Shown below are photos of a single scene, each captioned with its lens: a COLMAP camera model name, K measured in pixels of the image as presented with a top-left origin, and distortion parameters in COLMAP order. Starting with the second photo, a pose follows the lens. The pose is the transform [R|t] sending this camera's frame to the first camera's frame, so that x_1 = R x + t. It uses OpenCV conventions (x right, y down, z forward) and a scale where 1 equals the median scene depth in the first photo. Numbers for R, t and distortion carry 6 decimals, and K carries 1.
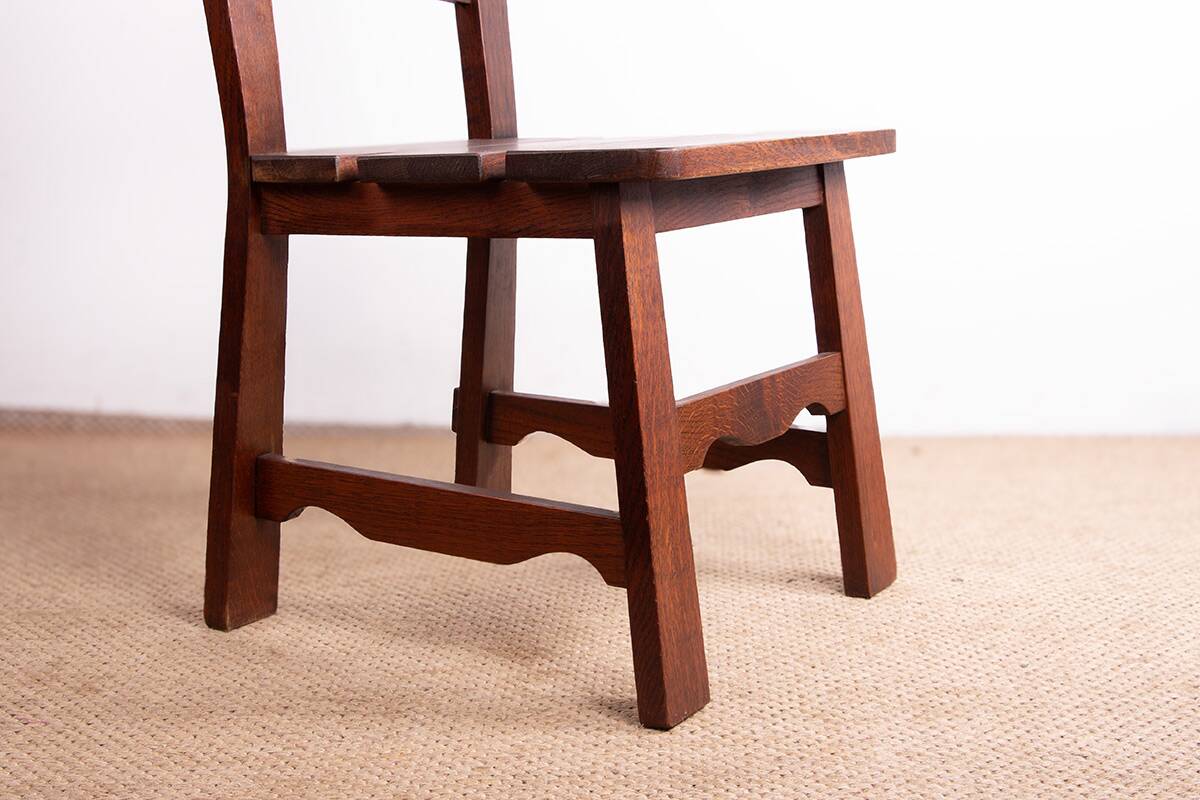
lens RADIAL K [[1777.3, 0, 609.8], [0, 1777.3, 412.6], [0, 0, 1]] dist [-0.011768, 0.613732]
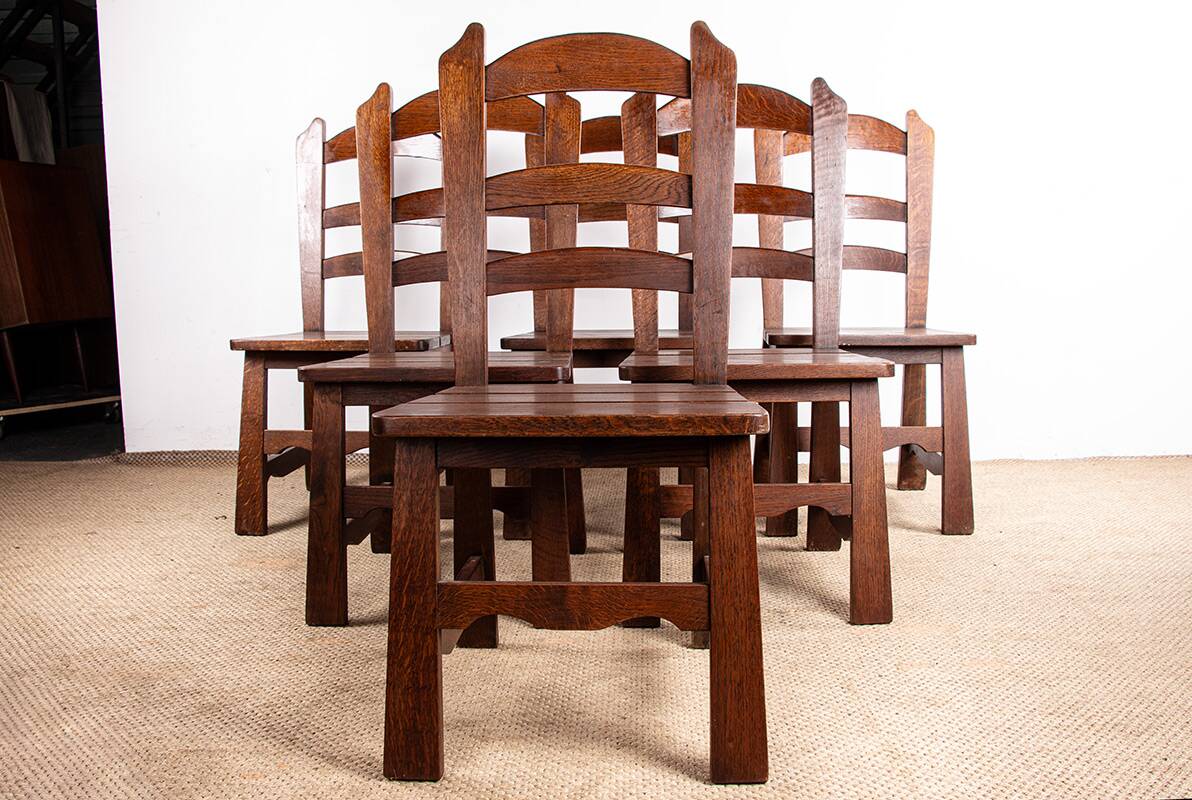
lens RADIAL K [[1080.4, 0, 596.0], [0, 1080.4, 400.0], [0, 0, 1]] dist [-0.154968, 0.005953]
pose [[0.480015, 0.110305, -0.870298, 0.831726], [-0.159156, 0.986550, 0.037257, -0.202022], [0.862702, 0.120629, 0.491115, 0.624443]]
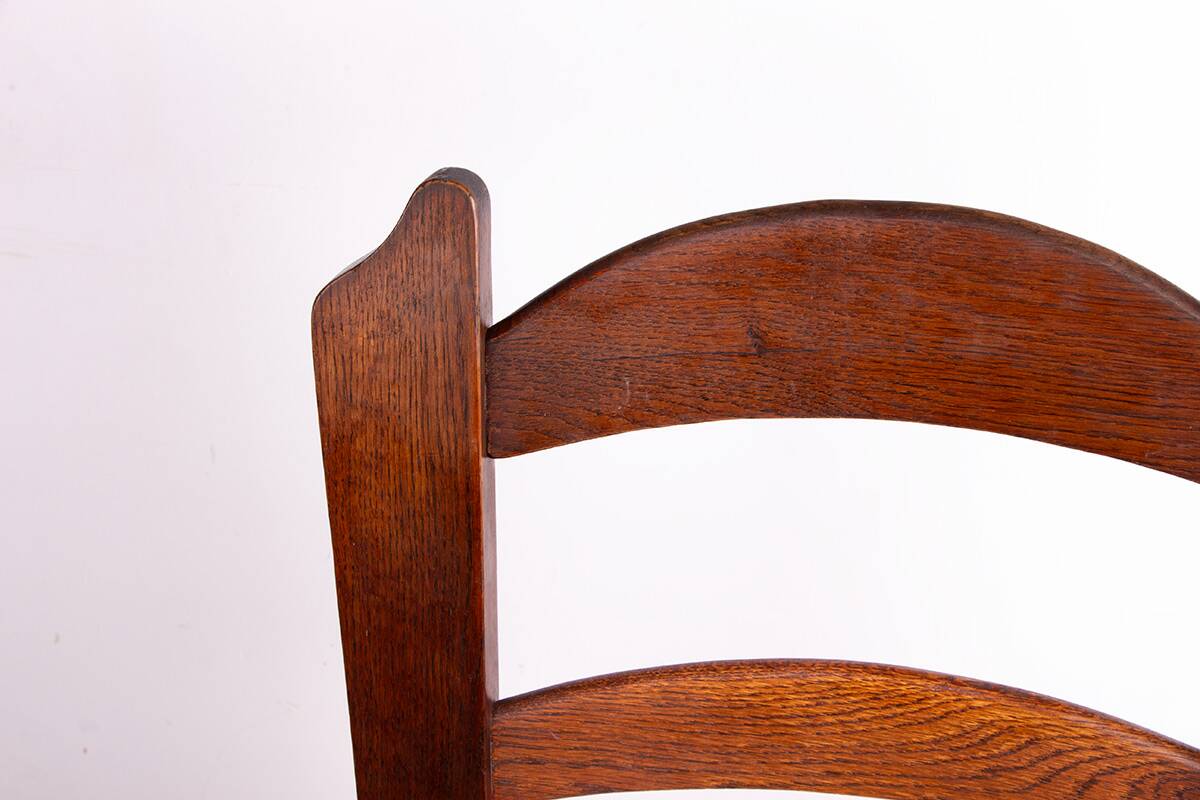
lens RADIAL K [[1777.3, 0, 609.8], [0, 1777.3, 412.6], [0, 0, 1]] dist [-0.011768, 0.613732]
pose [[0.378234, 0.398878, -0.835365, 0.212309], [-0.170029, 0.916987, 0.360866, -0.655107], [0.909961, 0.005545, 0.414657, 0.851911]]
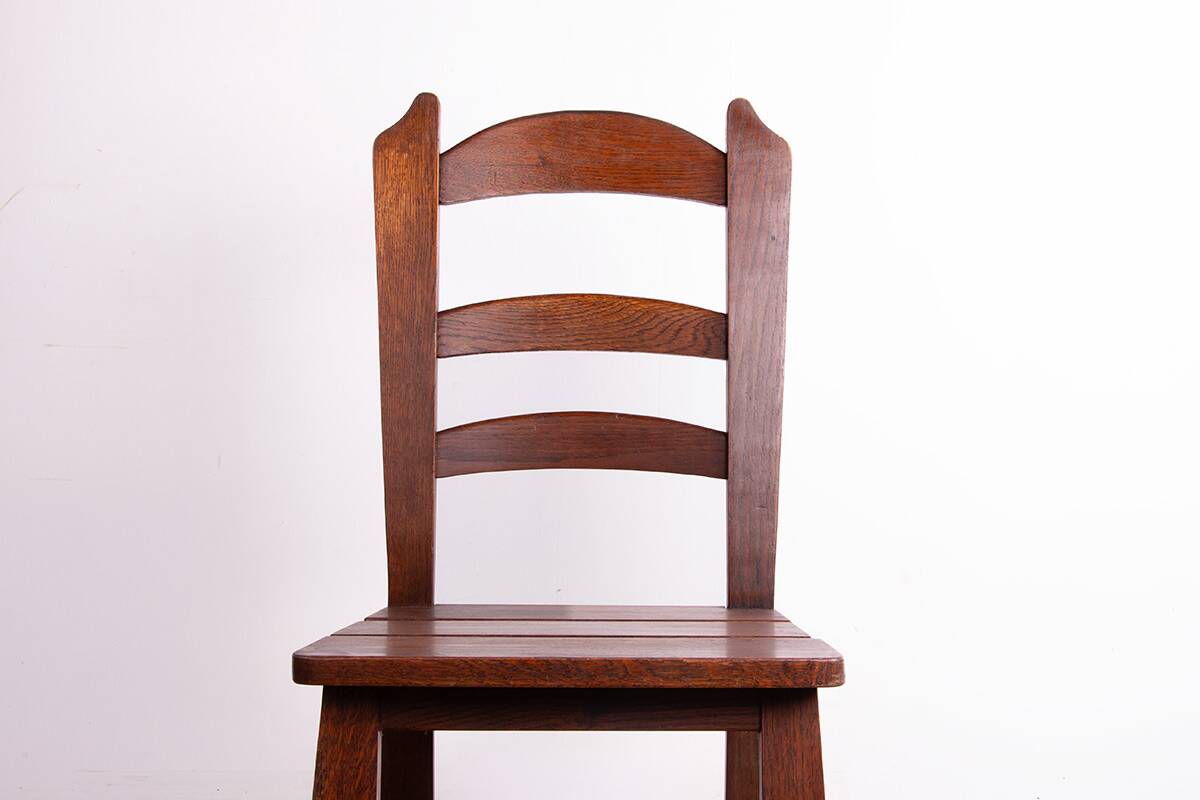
lens RADIAL K [[1688.2, 0, 600.0], [0, 1688.2, 400.0], [0, 0, 1]] dist [0.030278, 0.025193]
pose [[0.515601, 0.014192, -0.856712, 0.914079], [-0.172162, 0.981187, -0.087359, -0.217705], [0.839355, 0.192535, 0.508344, 0.523120]]
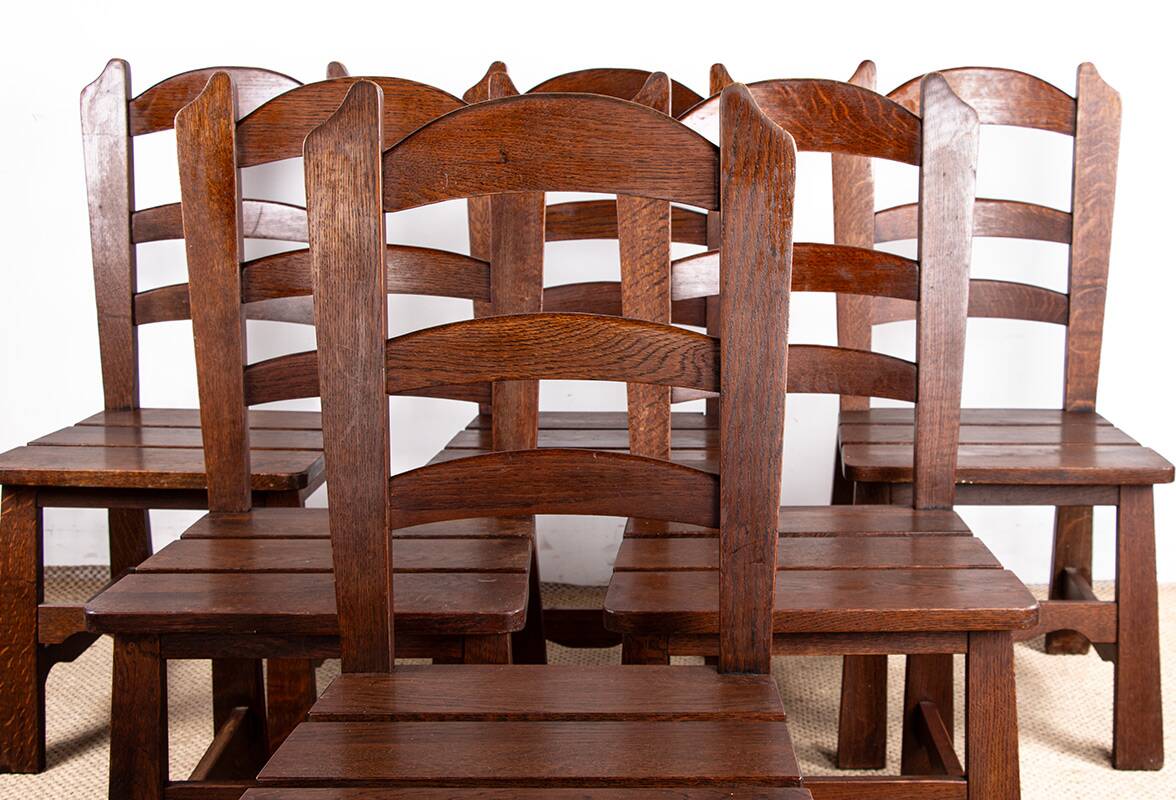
lens RADIAL K [[1667.1, 0, 666.8], [0, 1667.1, 400.5], [0, 0, 1]] dist [-0.067744, 0.395831]
pose [[0.518122, 0.178200, -0.836537, 0.773550], [-0.165351, 0.980473, 0.106449, -0.475771], [0.839171, 0.083169, 0.537470, 0.625891]]
